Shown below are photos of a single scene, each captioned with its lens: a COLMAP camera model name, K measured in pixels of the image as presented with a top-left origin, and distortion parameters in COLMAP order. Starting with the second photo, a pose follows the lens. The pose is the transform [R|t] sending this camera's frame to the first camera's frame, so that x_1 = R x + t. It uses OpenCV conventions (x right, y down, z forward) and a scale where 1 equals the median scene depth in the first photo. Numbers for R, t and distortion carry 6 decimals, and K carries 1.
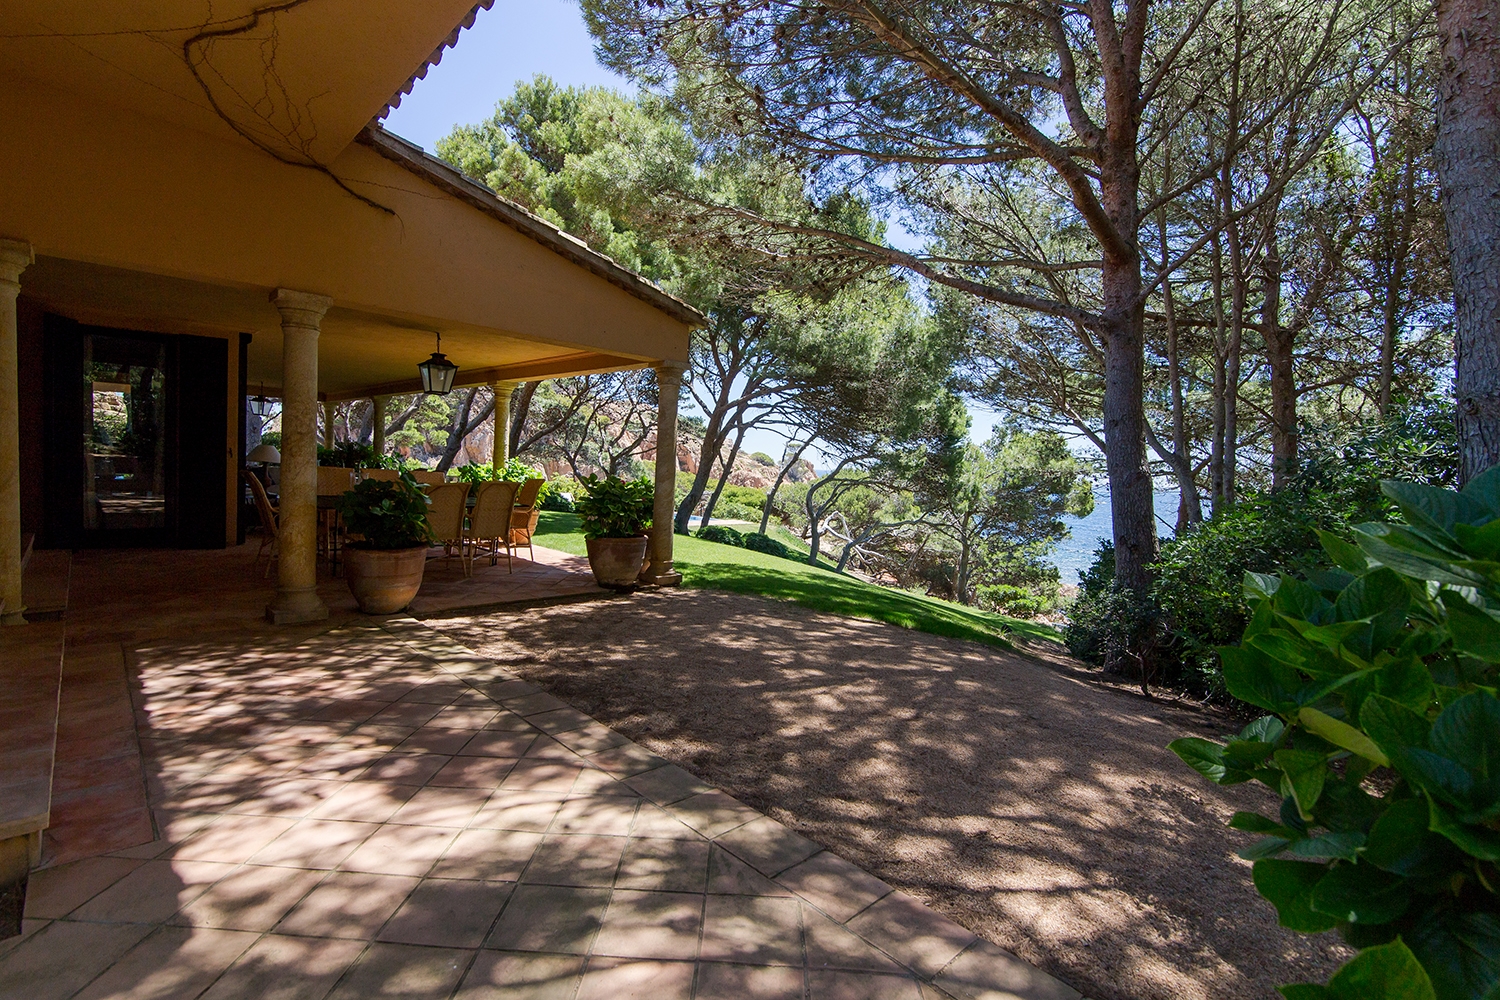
lens RADIAL K [[684.0, 0, 750.0], [0, 684.0, 500.0], [0, 0, 1]] dist [-0.000609, -0.000014]
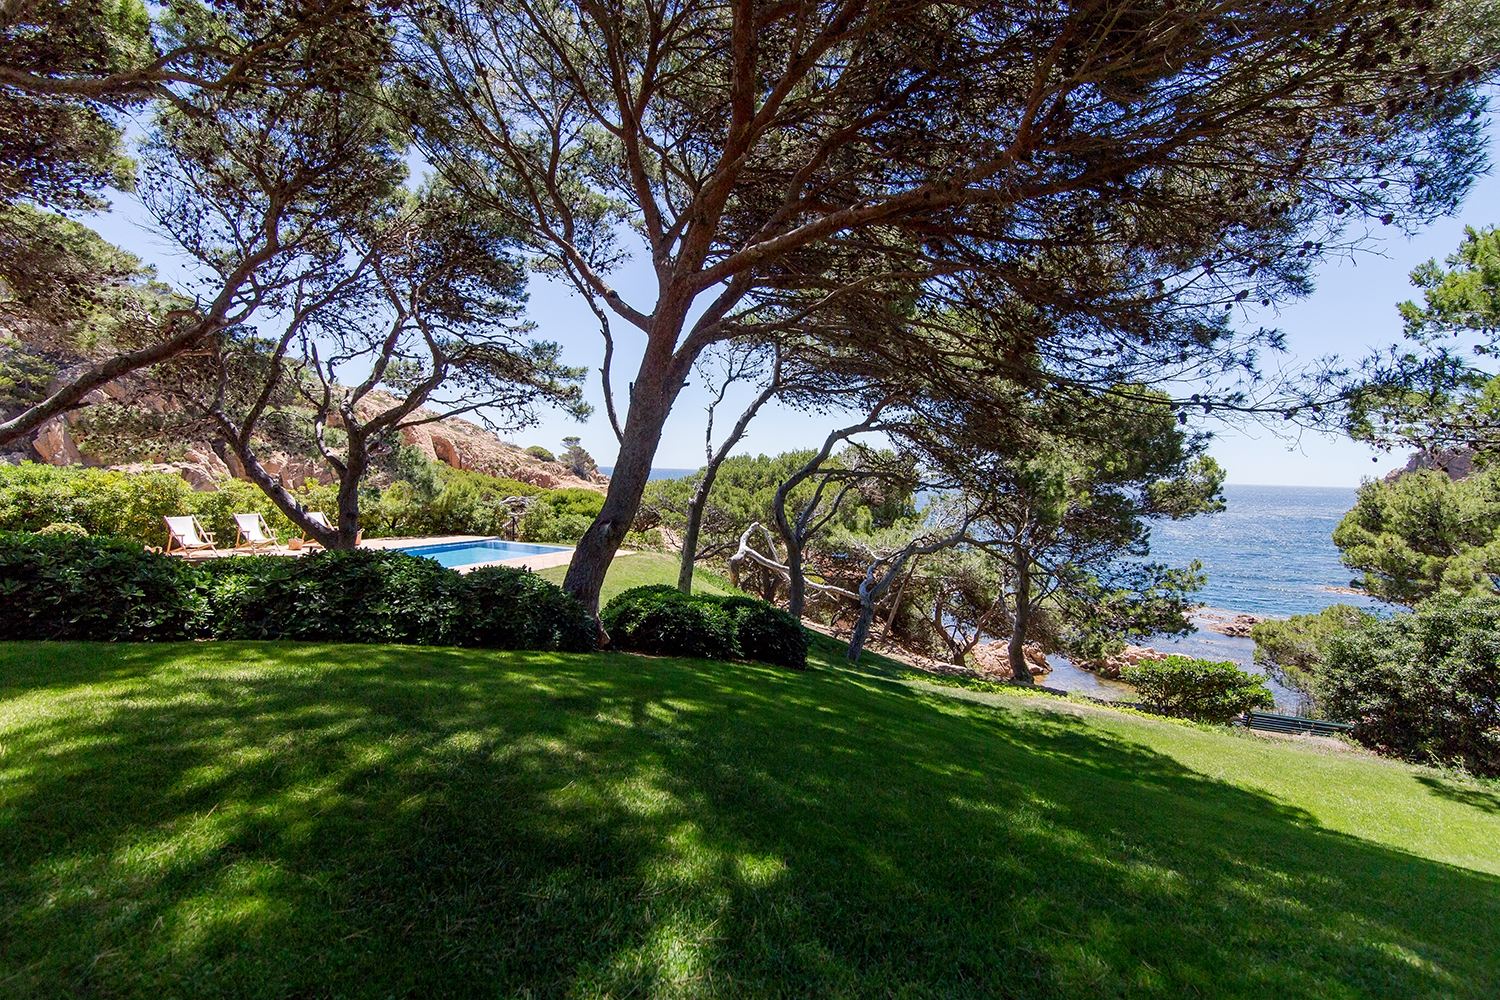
lens RADIAL K [[684.0, 0, 750.0], [0, 684.0, 500.0], [0, 0, 1]] dist [-0.000609, -0.000014]
pose [[0.942905, -0.036821, 0.331021, -0.108118], [0.033937, 0.999319, 0.014492, -0.017863], [-0.331329, -0.002431, 0.943512, 0.505090]]
